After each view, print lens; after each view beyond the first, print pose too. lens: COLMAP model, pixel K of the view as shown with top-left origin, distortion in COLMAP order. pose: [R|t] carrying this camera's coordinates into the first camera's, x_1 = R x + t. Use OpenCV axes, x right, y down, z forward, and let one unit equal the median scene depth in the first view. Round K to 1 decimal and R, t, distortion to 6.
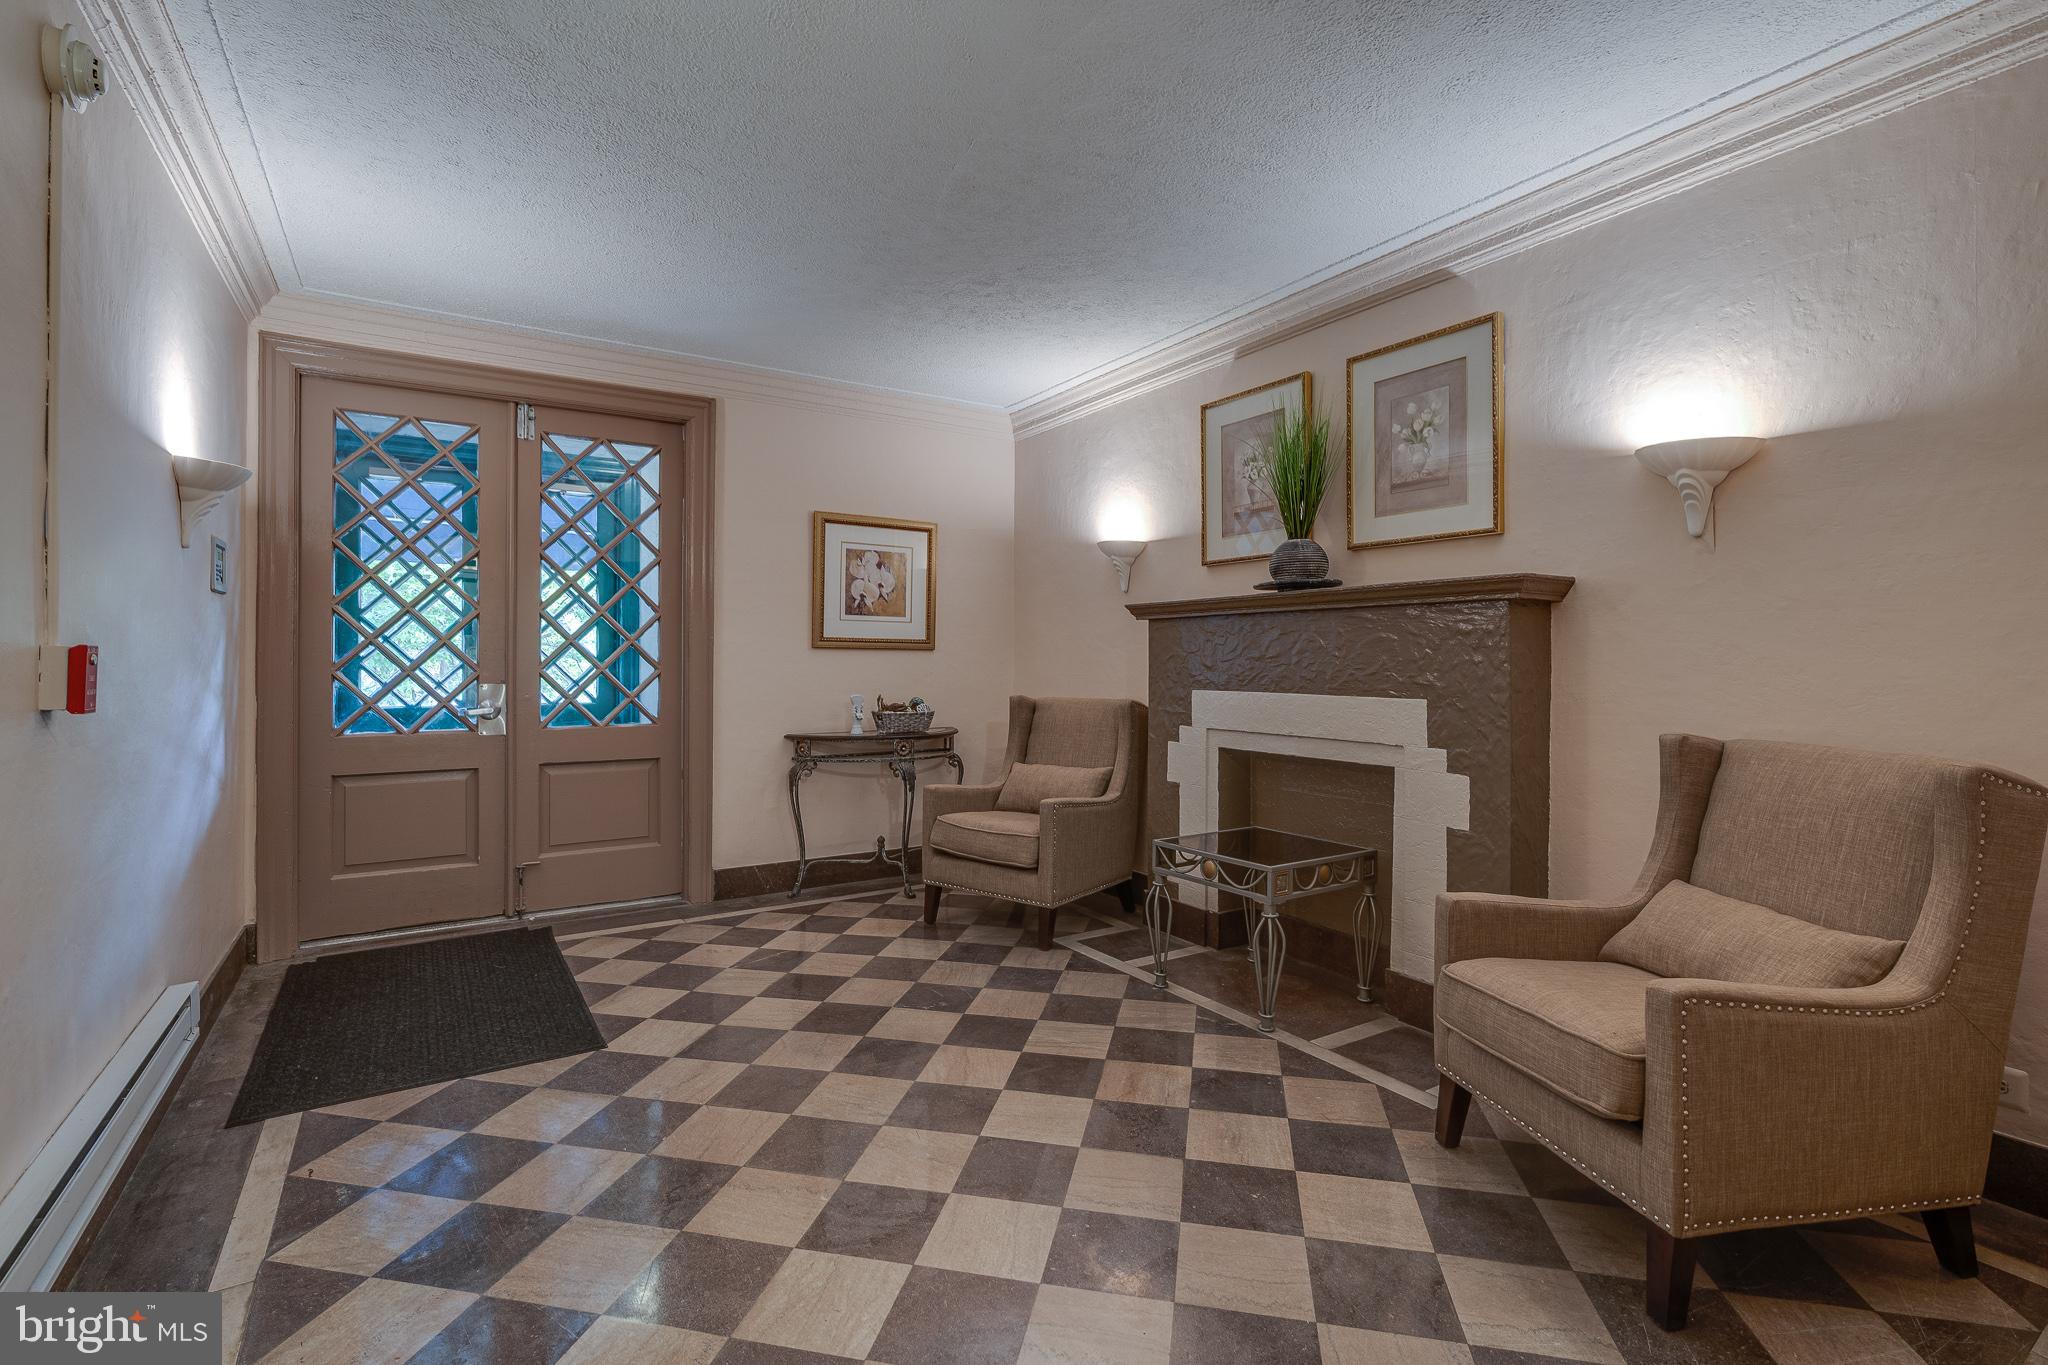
lens RADIAL K [[931.8, 0, 1032.1], [0, 931.8, 656.6], [0, 0, 1]] dist [-0.007256, 0.003426]
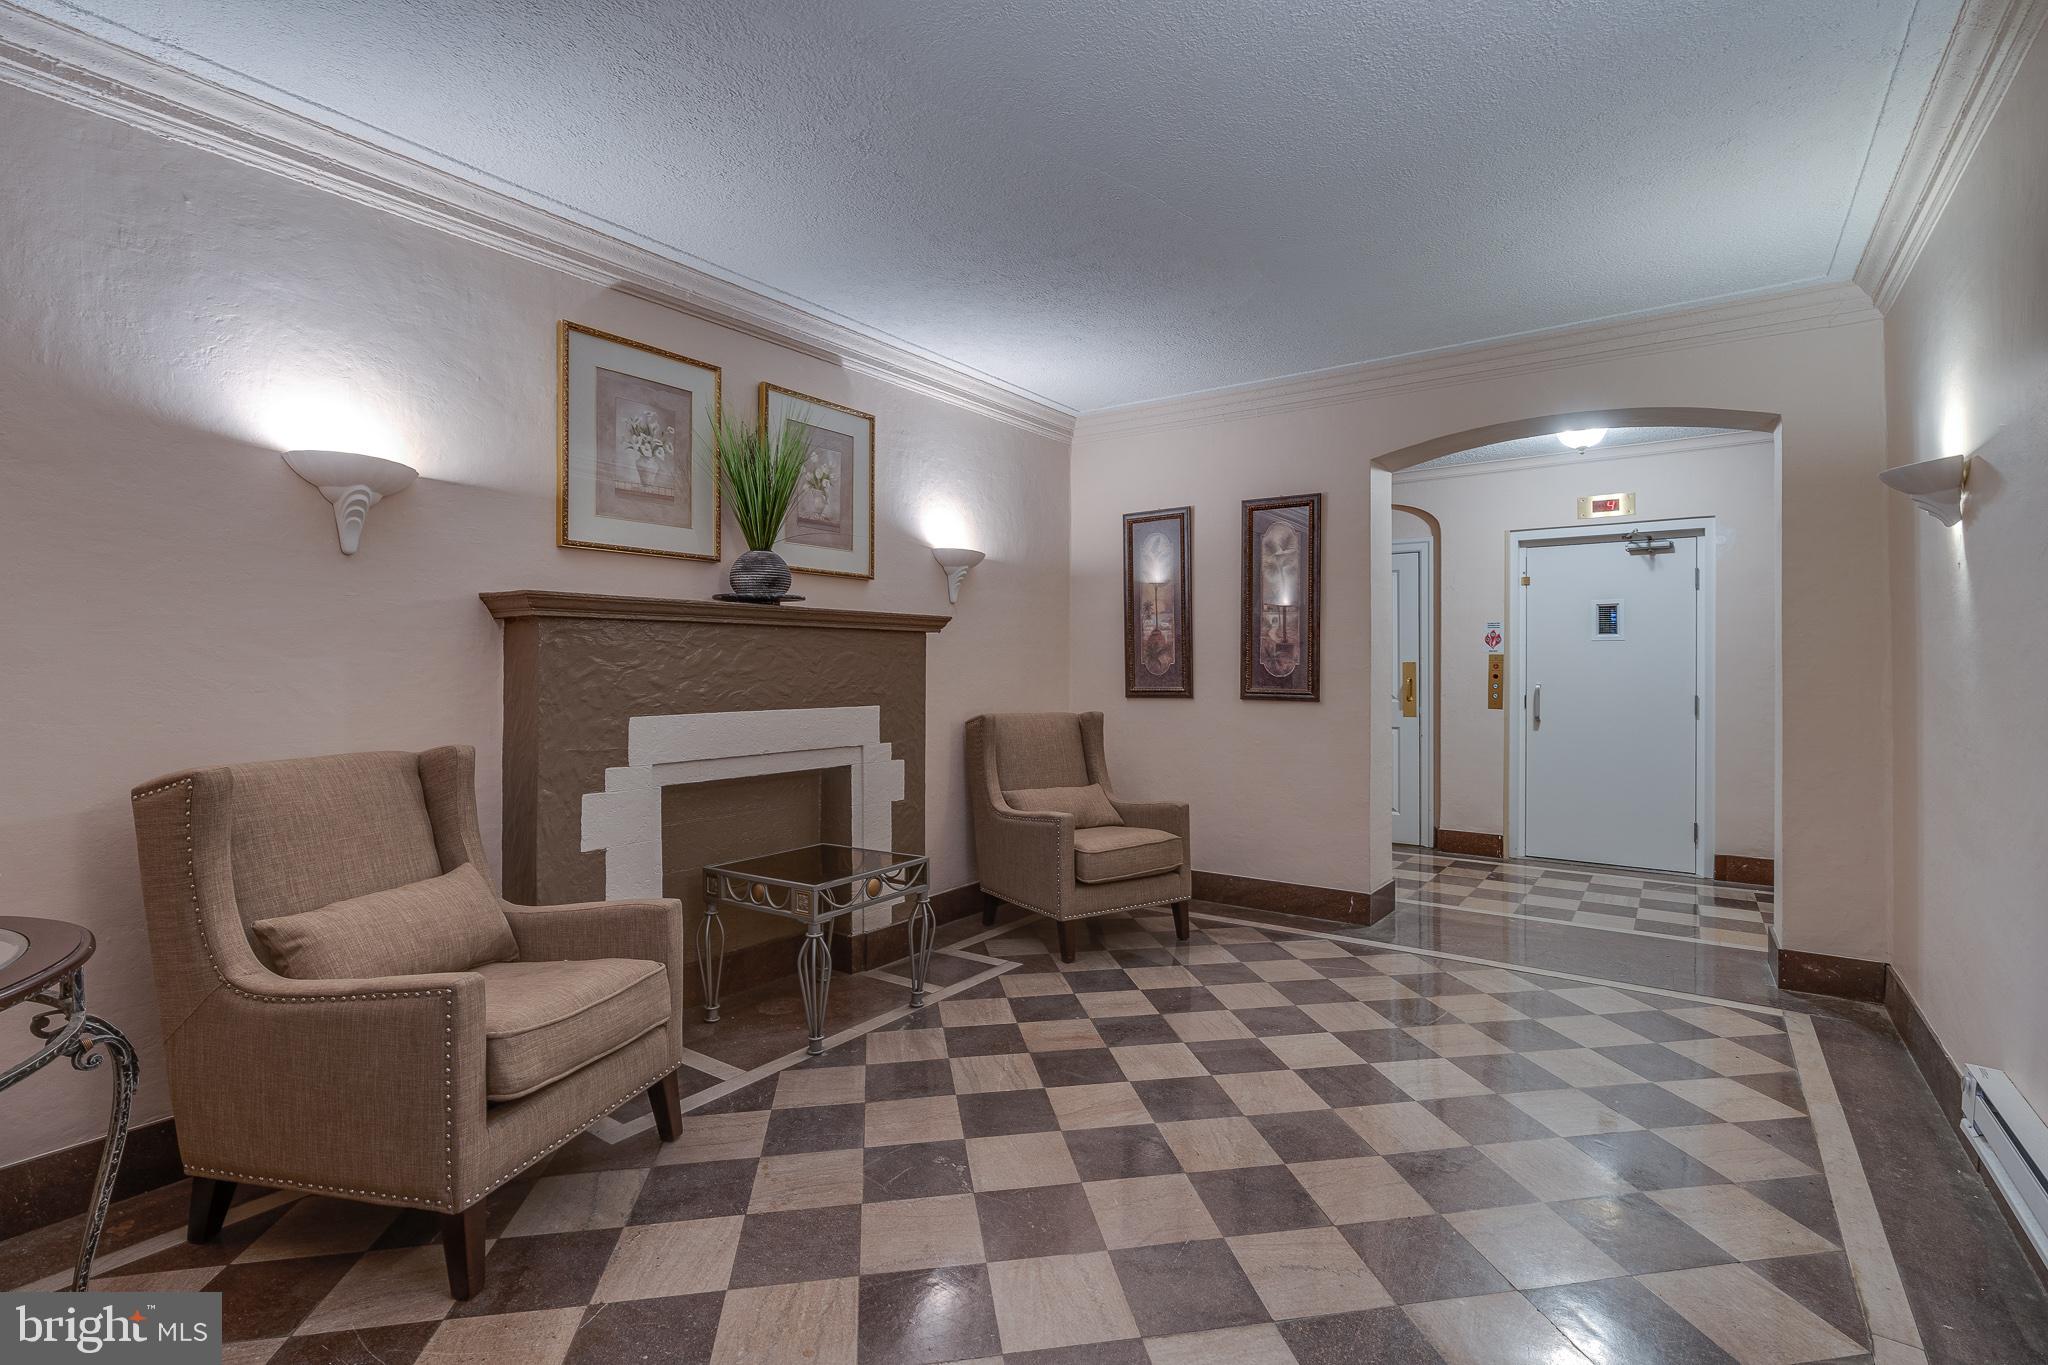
lens RADIAL K [[923.0, 0, 1024.0], [0, 923.0, 682.5], [0, 0, 1]] dist [-0.001810, 0.000062]
pose [[-0.347568, -0.001519, 0.937654, -0.749699], [0.012403, 0.999904, 0.006218, 0.008994], [-0.937573, 0.013791, -0.347515, 1.144881]]
